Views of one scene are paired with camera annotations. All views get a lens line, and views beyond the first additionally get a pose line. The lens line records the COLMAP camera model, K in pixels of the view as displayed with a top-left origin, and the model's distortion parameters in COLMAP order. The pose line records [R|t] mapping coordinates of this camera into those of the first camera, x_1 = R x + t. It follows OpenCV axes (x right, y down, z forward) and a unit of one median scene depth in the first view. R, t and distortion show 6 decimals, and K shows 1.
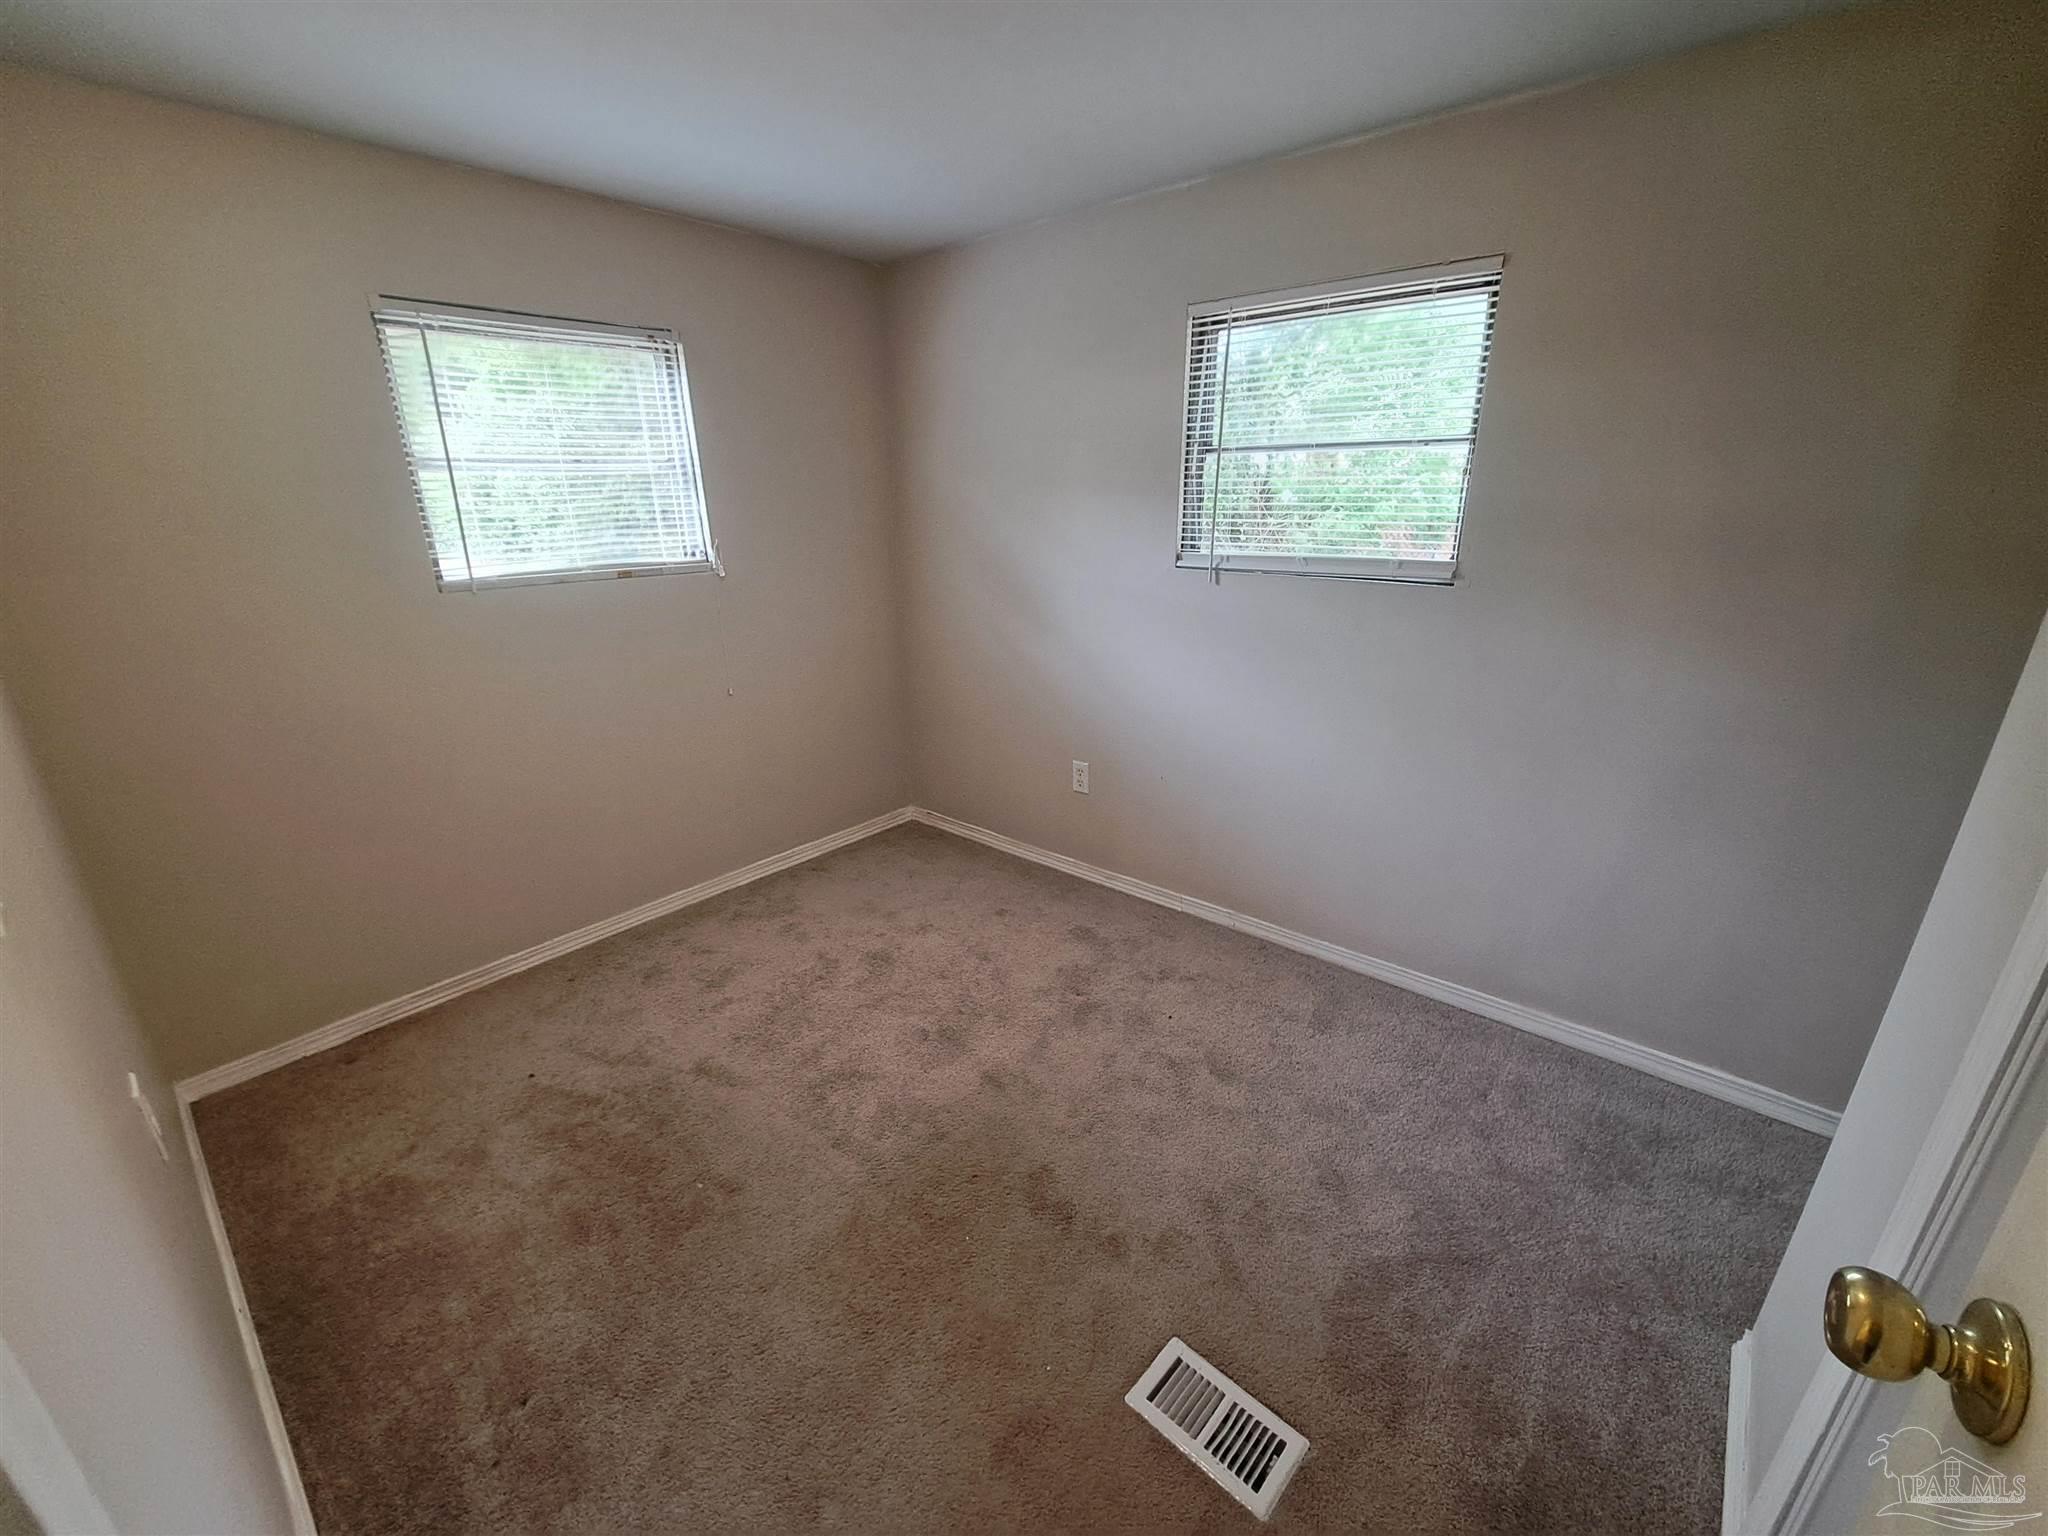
lens RADIAL K [[784.9, 0, 1012.8], [0, 784.9, 758.5], [0, 0, 1]] dist [-0.001805, -0.000140]
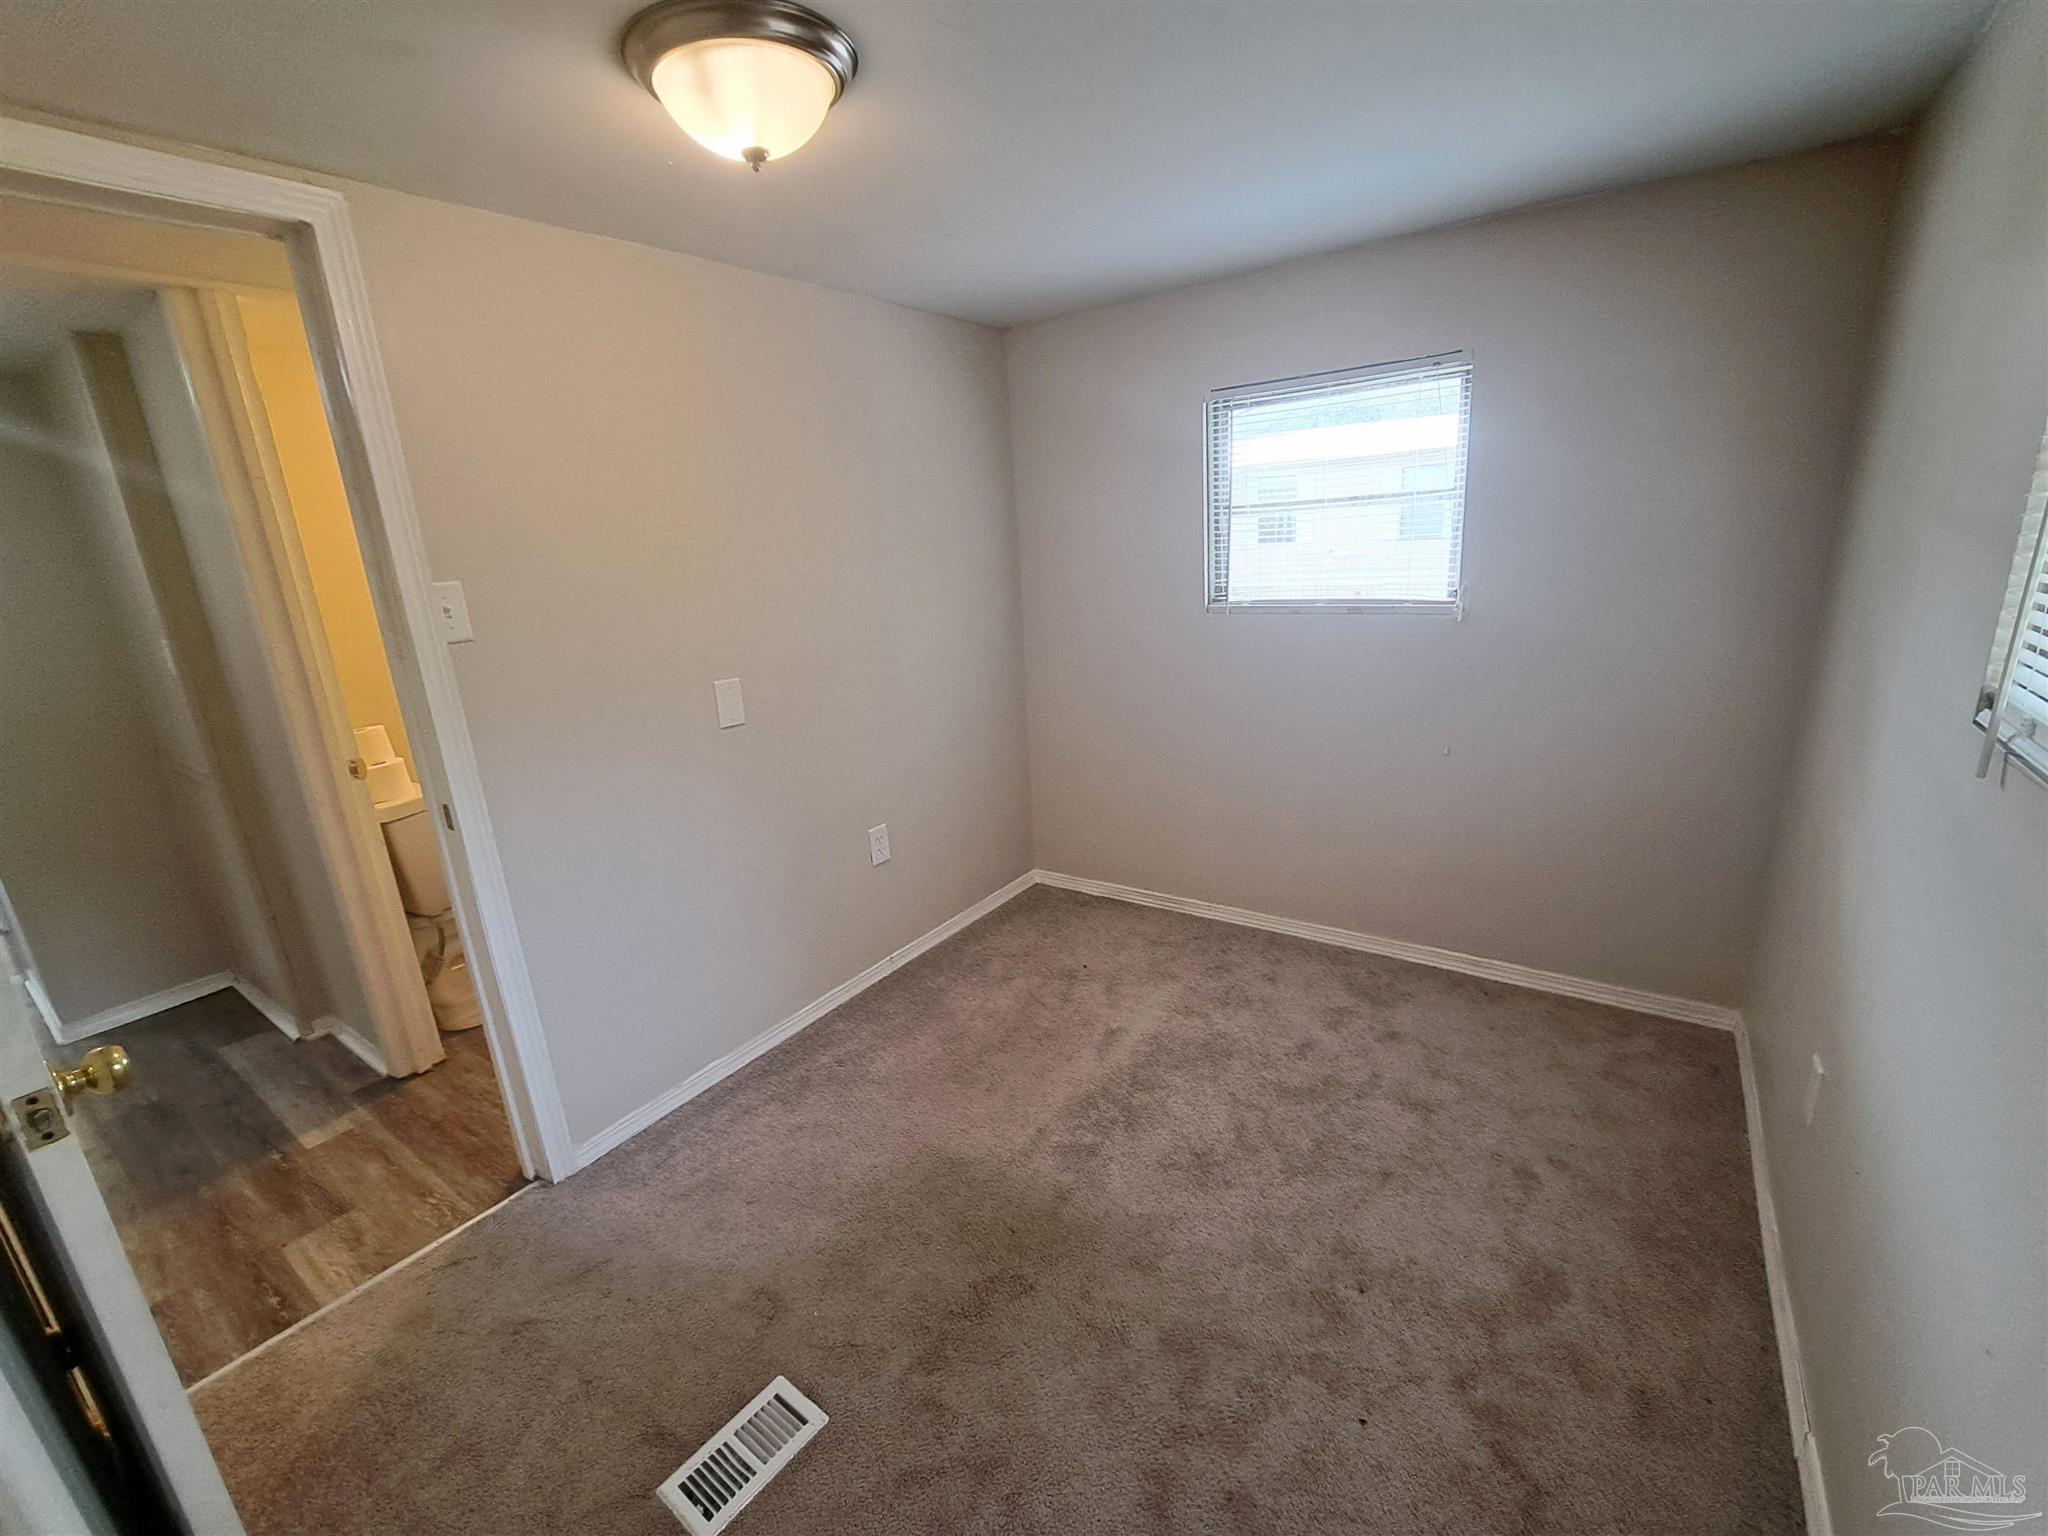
lens RADIAL K [[815.3, 0, 1024.0], [0, 815.3, 768.0], [0, 0, 1]] dist [-0.009397, -0.000090]
pose [[0.150070, 0.273095, -0.950210, 0.548546], [-0.264097, 0.937243, 0.227659, -0.188388], [0.952750, 0.216783, 0.212775, 0.458764]]
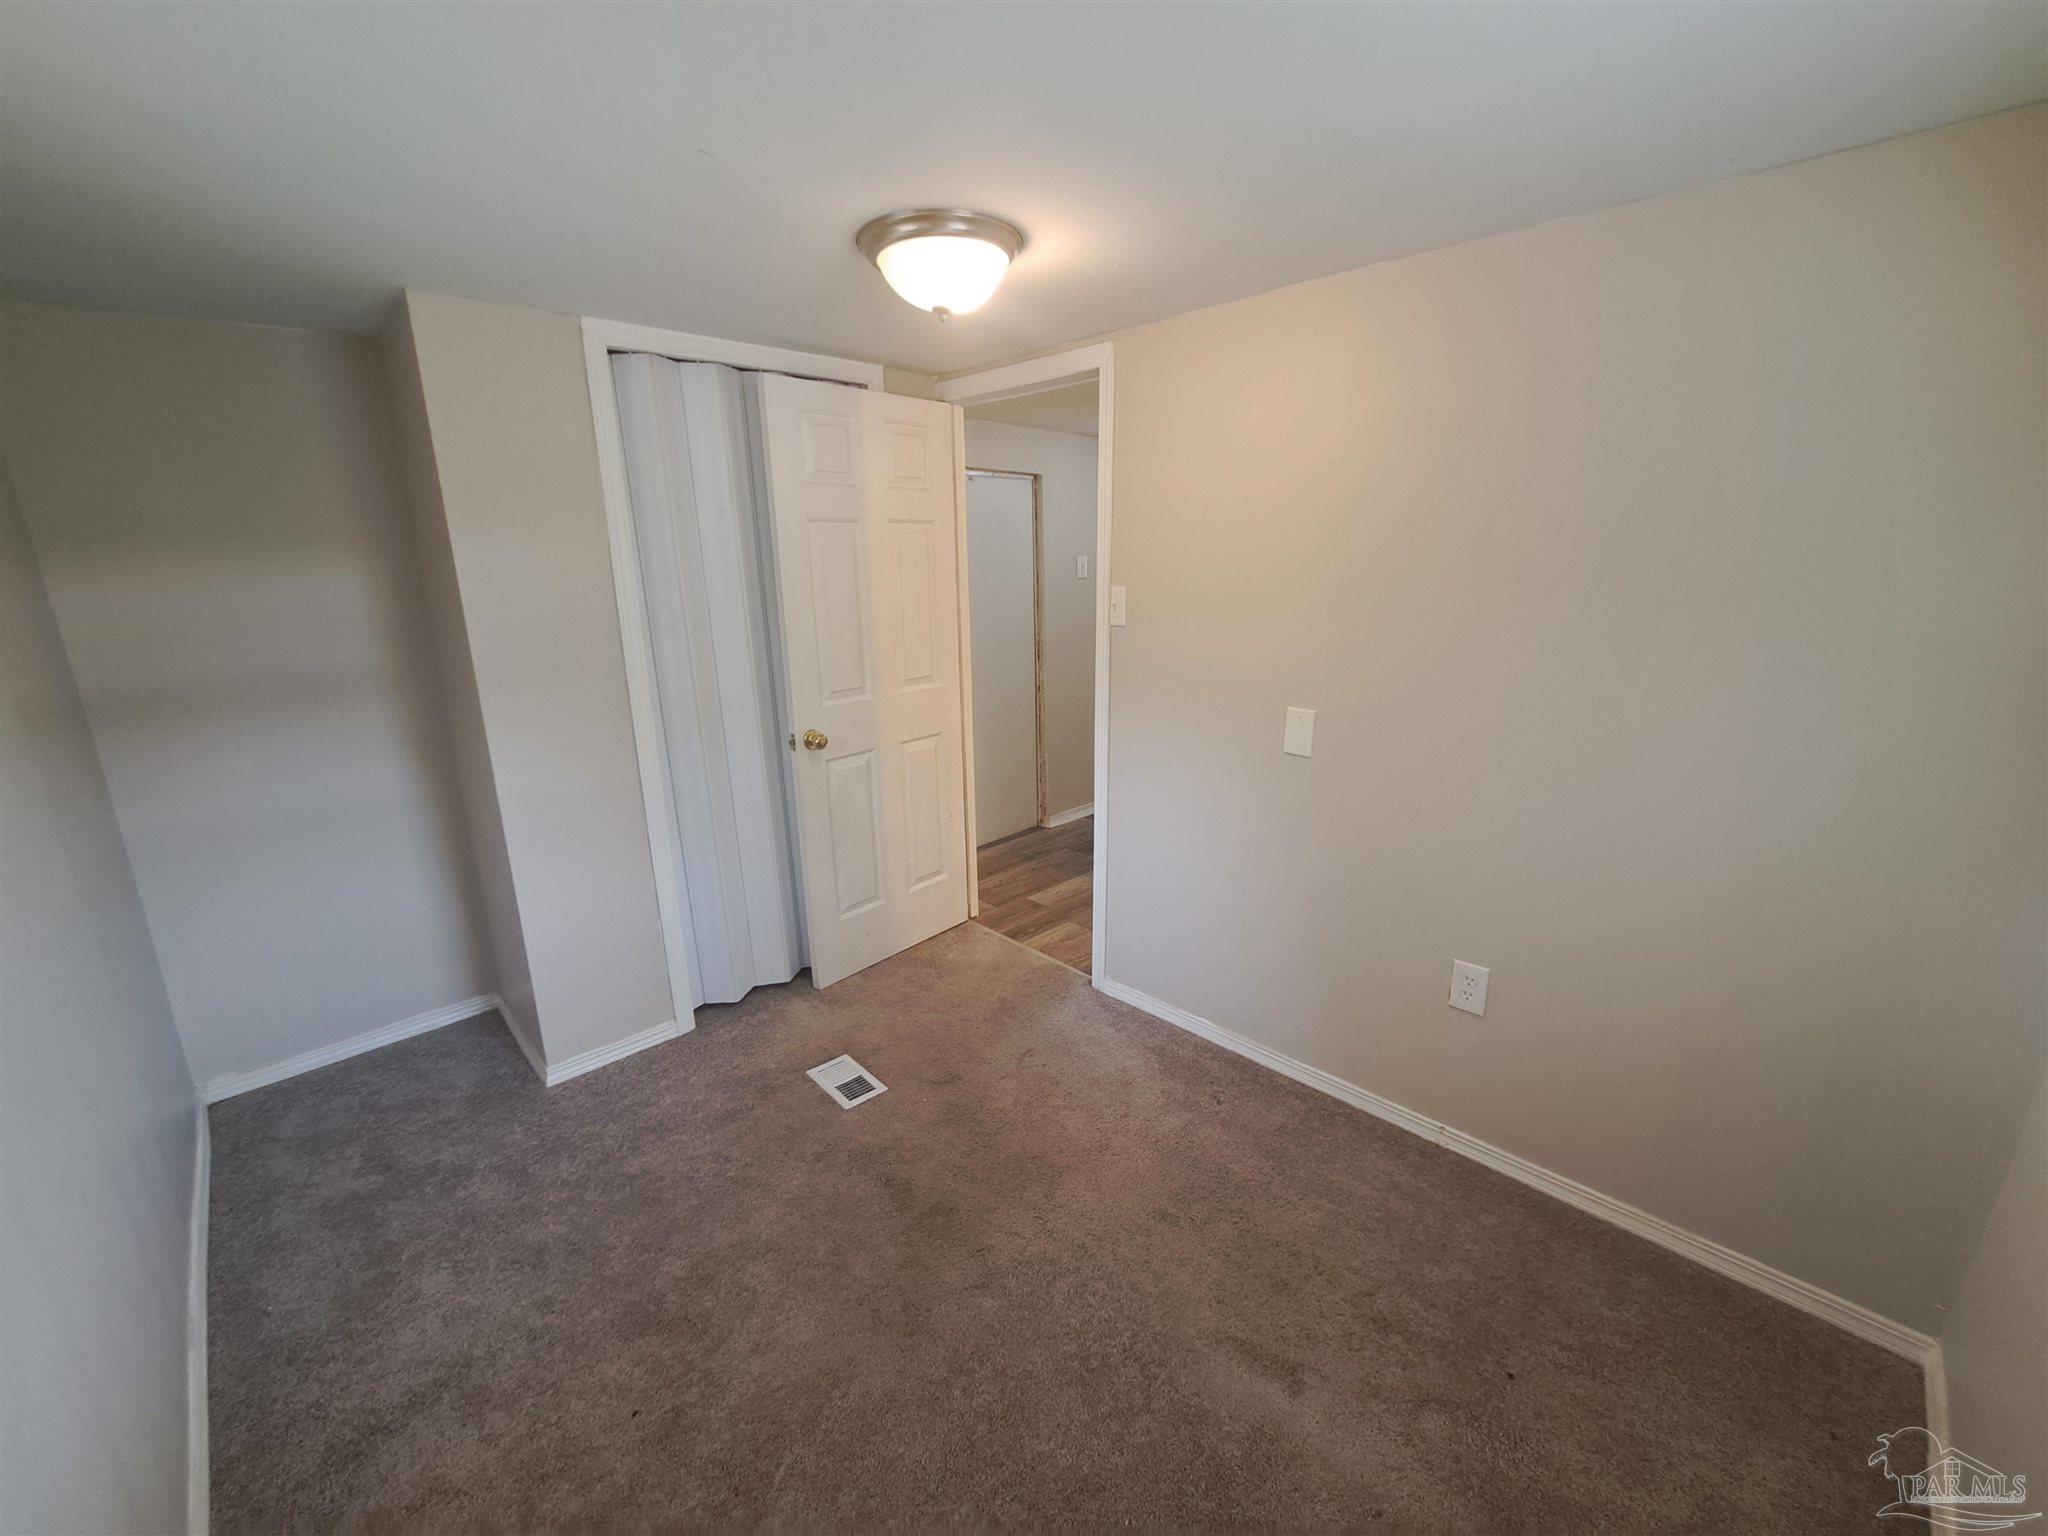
lens RADIAL K [[815.3, 0, 1024.0], [0, 815.3, 768.0], [0, 0, 1]] dist [-0.009397, -0.000090]
pose [[-0.999232, 0.038748, 0.005846, -0.143776], [0.035104, 0.818814, 0.572984, -0.482417], [0.017415, 0.572749, -0.819546, 1.136804]]
